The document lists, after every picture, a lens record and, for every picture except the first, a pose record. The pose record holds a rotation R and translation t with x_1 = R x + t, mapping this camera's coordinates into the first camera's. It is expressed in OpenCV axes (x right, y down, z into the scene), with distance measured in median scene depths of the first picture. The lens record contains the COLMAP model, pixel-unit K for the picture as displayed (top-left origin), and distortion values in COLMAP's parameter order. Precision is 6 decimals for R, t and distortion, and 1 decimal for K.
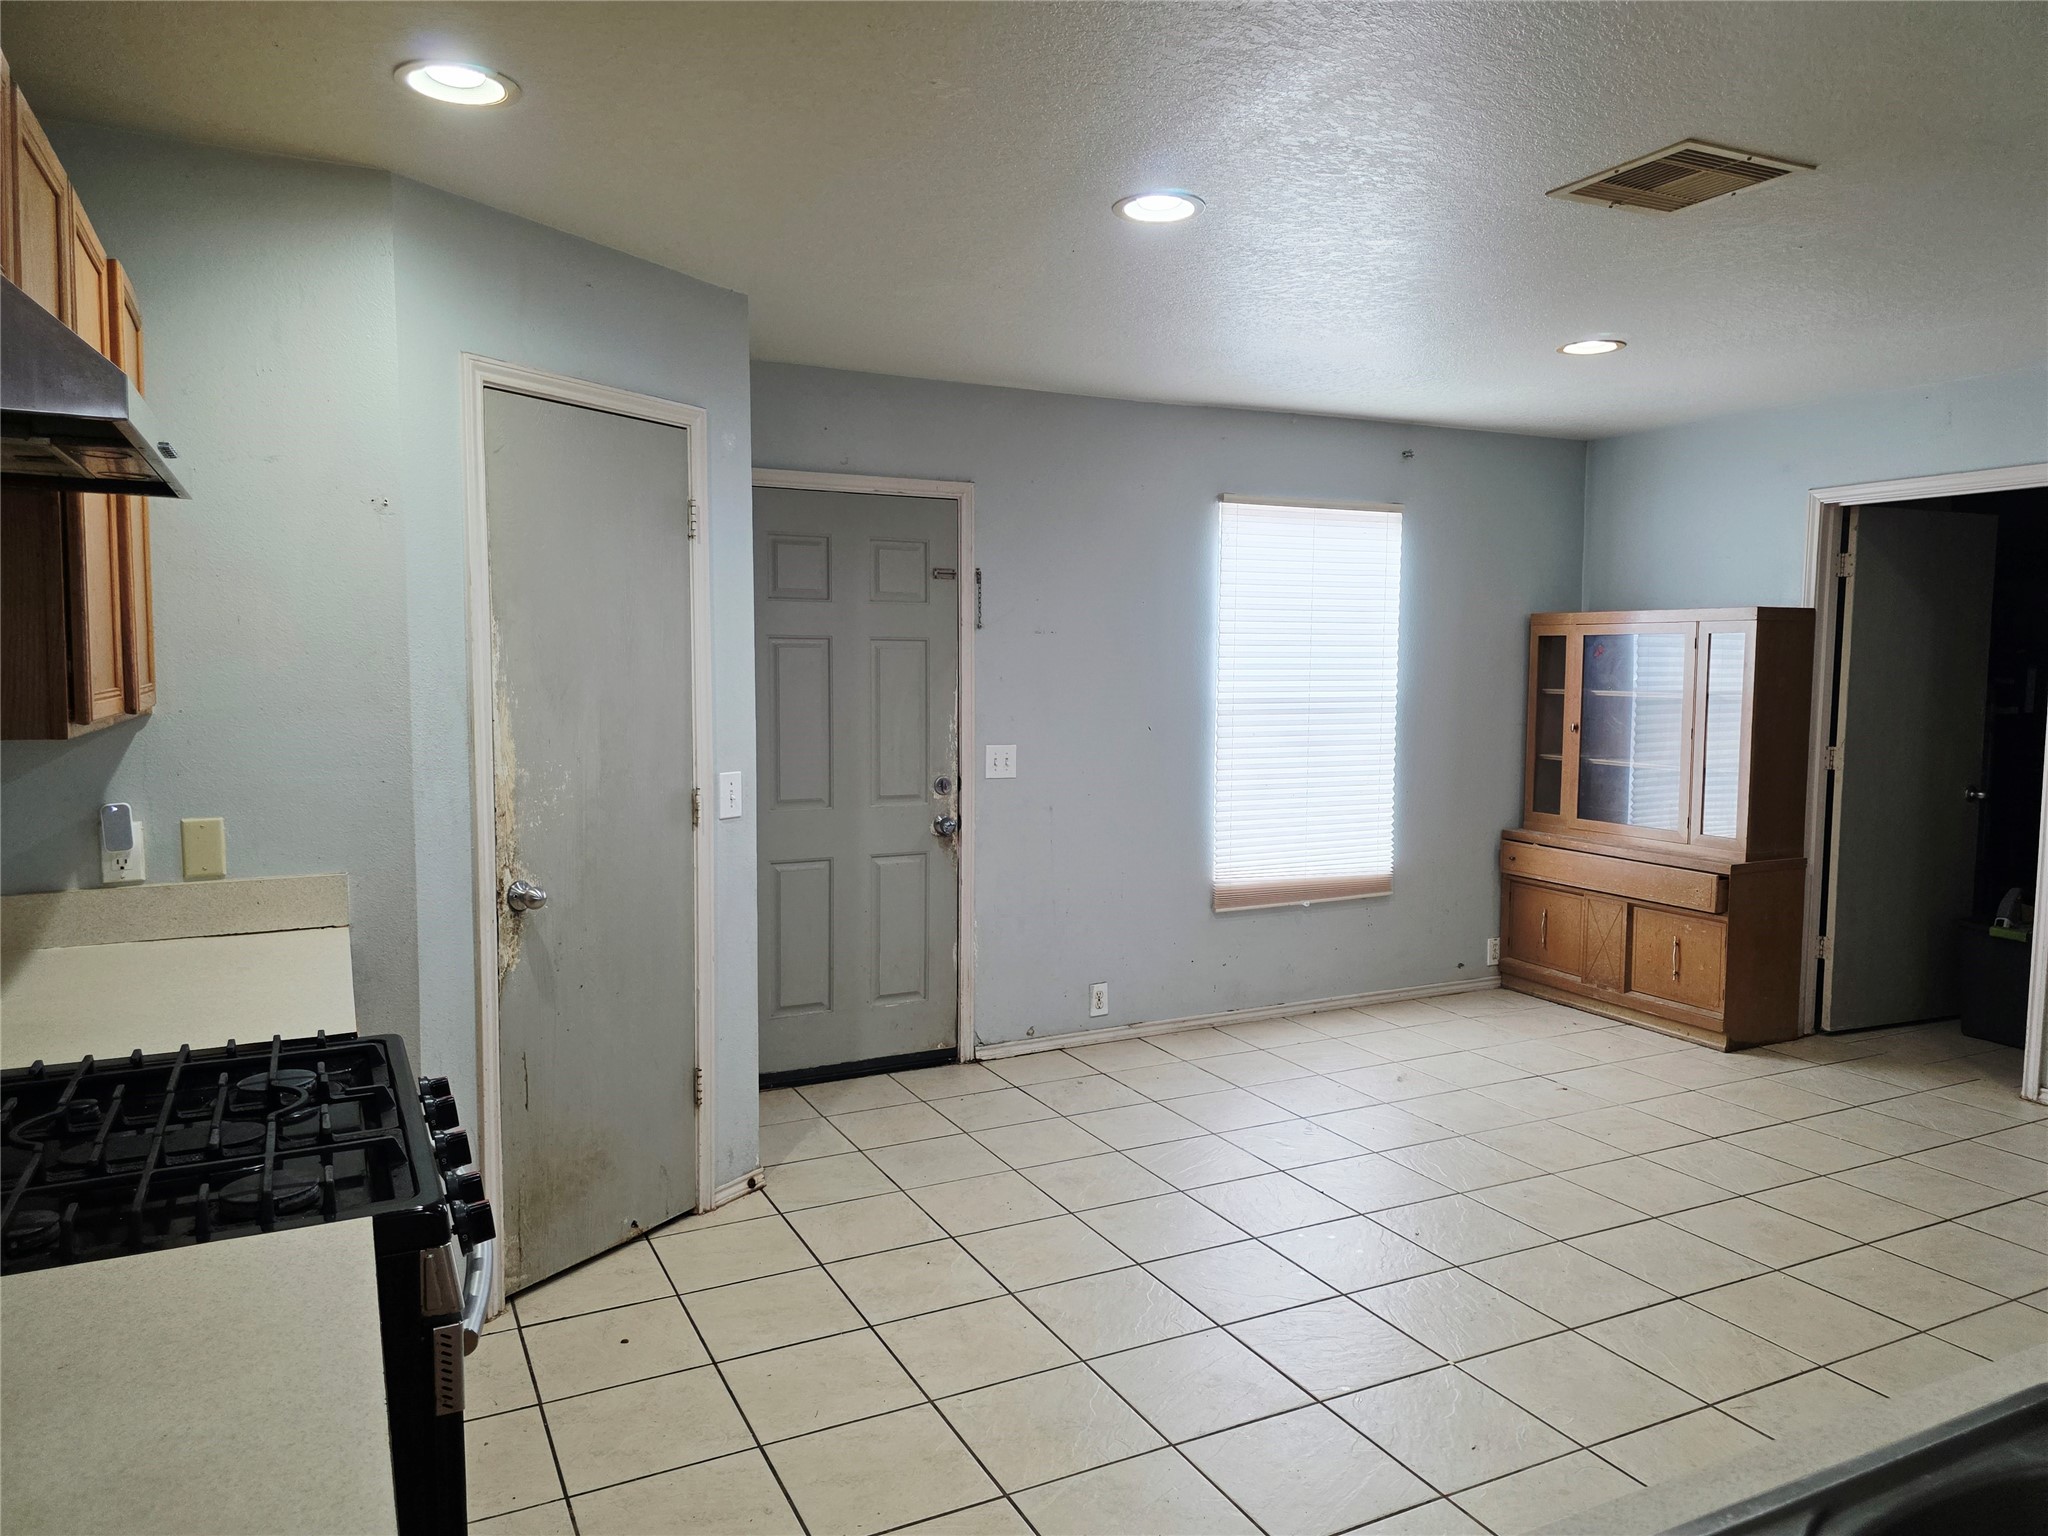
lens RADIAL K [[1378.3, 0, 1032.2], [0, 1378.3, 769.6], [0, 0, 1]] dist [0.072995, -0.070902]
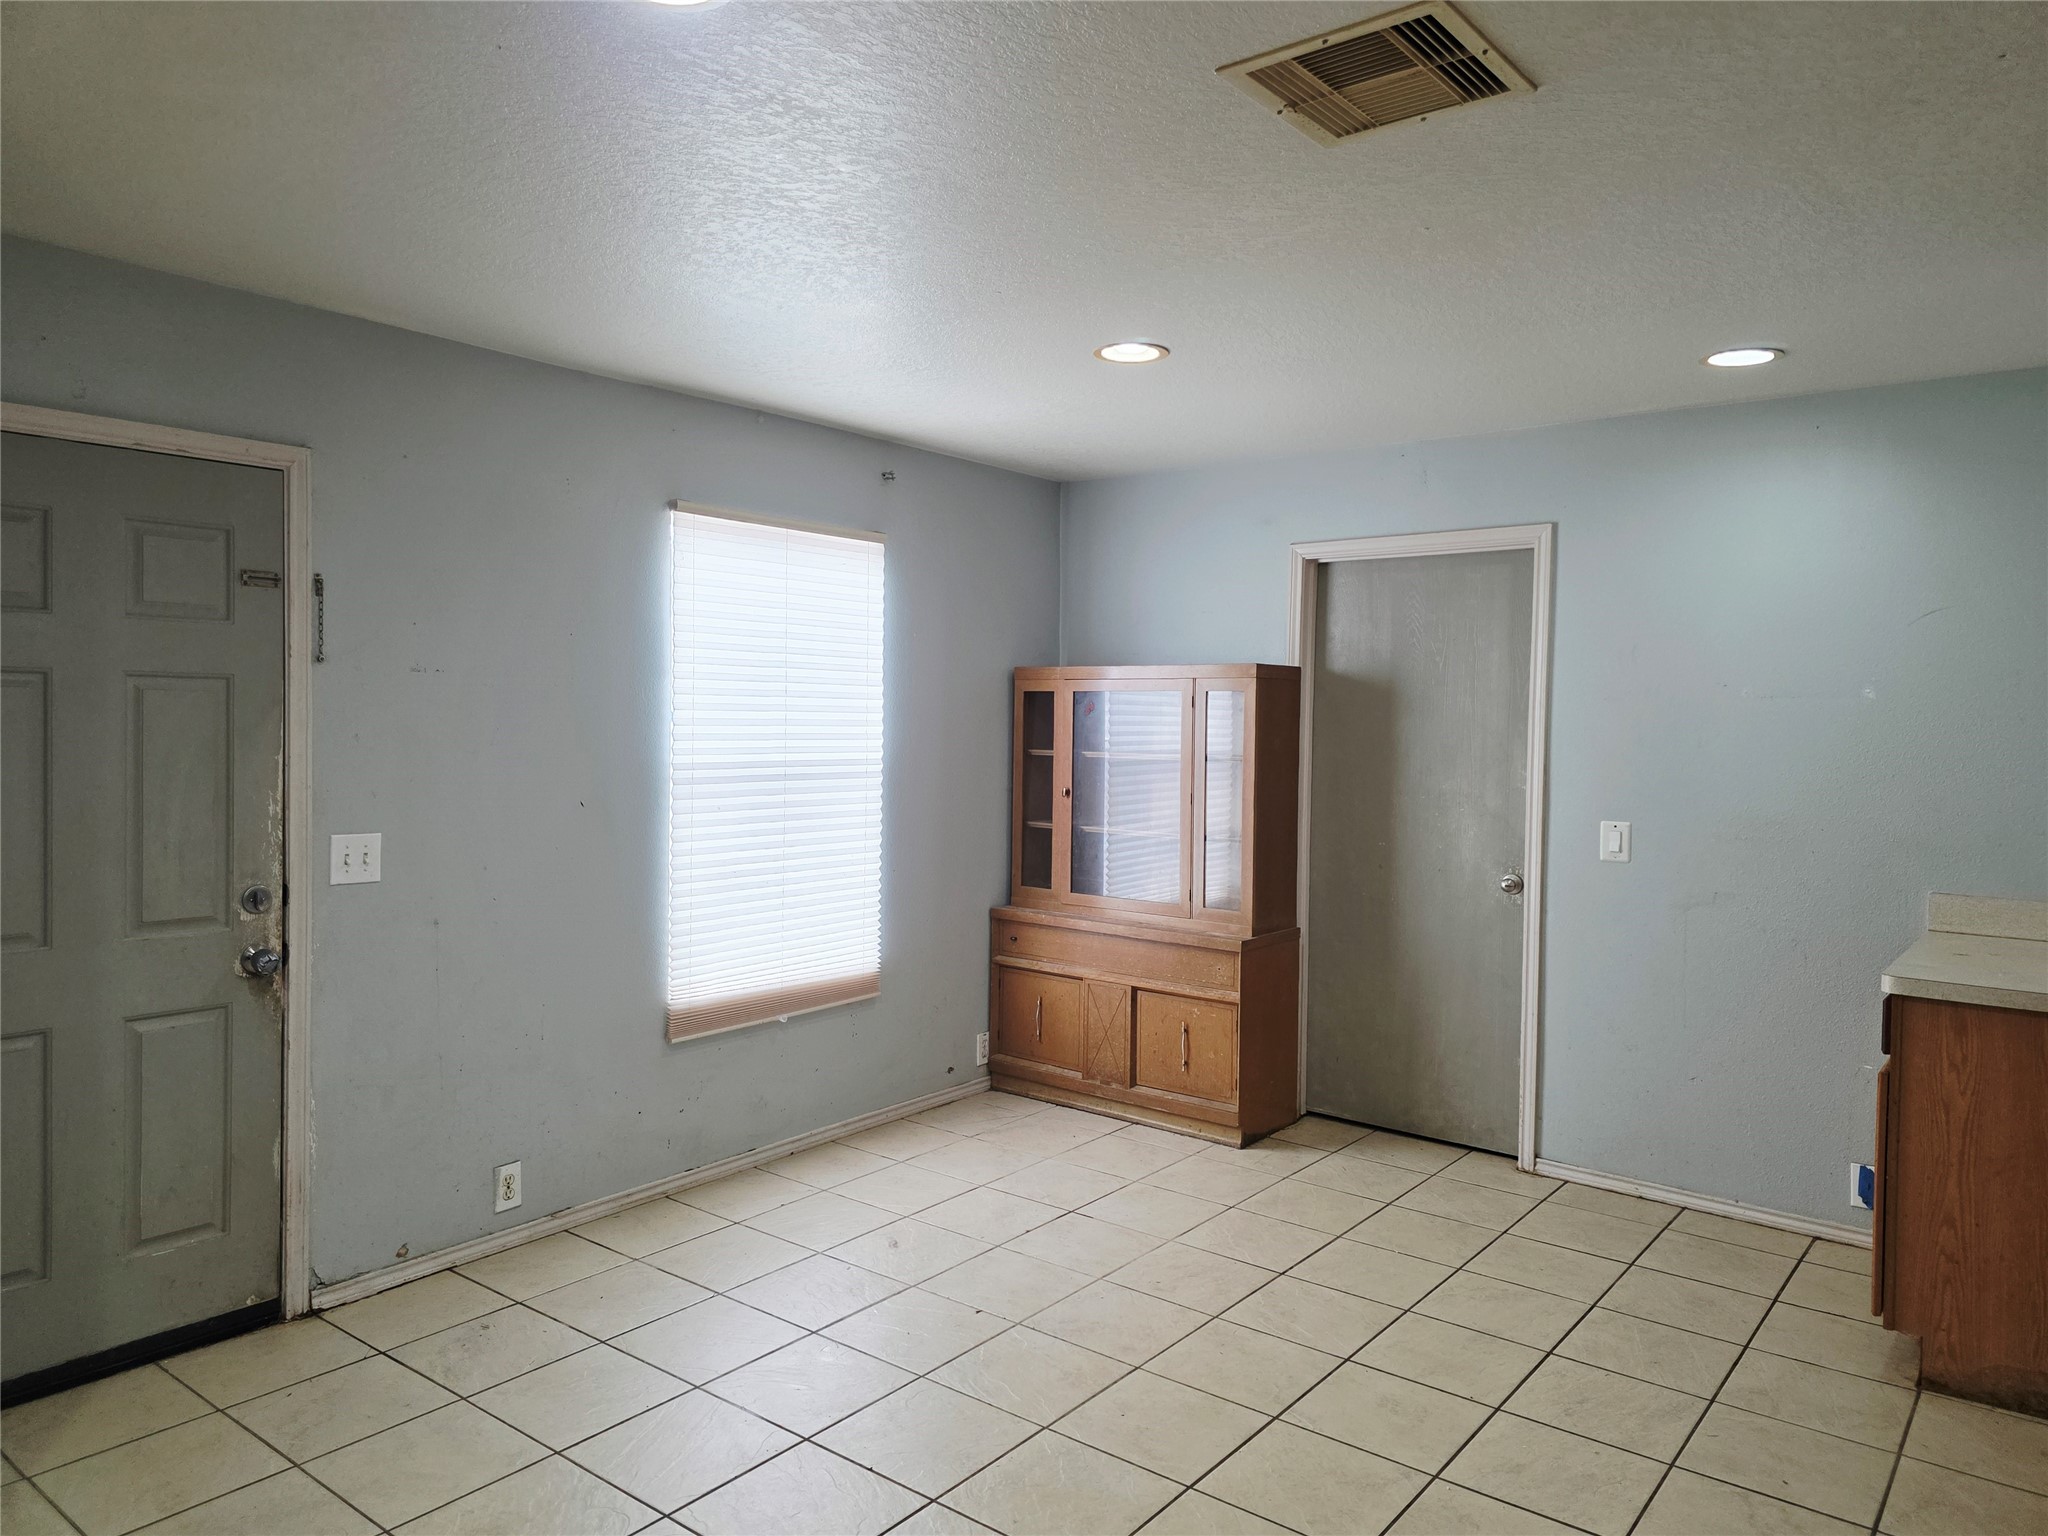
lens RADIAL K [[1378.3, 0, 1023.3], [0, 1378.3, 751.5], [0, 0, 1]] dist [0.072995, -0.070902]
pose [[0.906892, -0.002149, 0.421359, -0.013512], [0.024422, 0.998574, -0.047472, -0.016496], [-0.420656, 0.053342, 0.905651, 0.219690]]
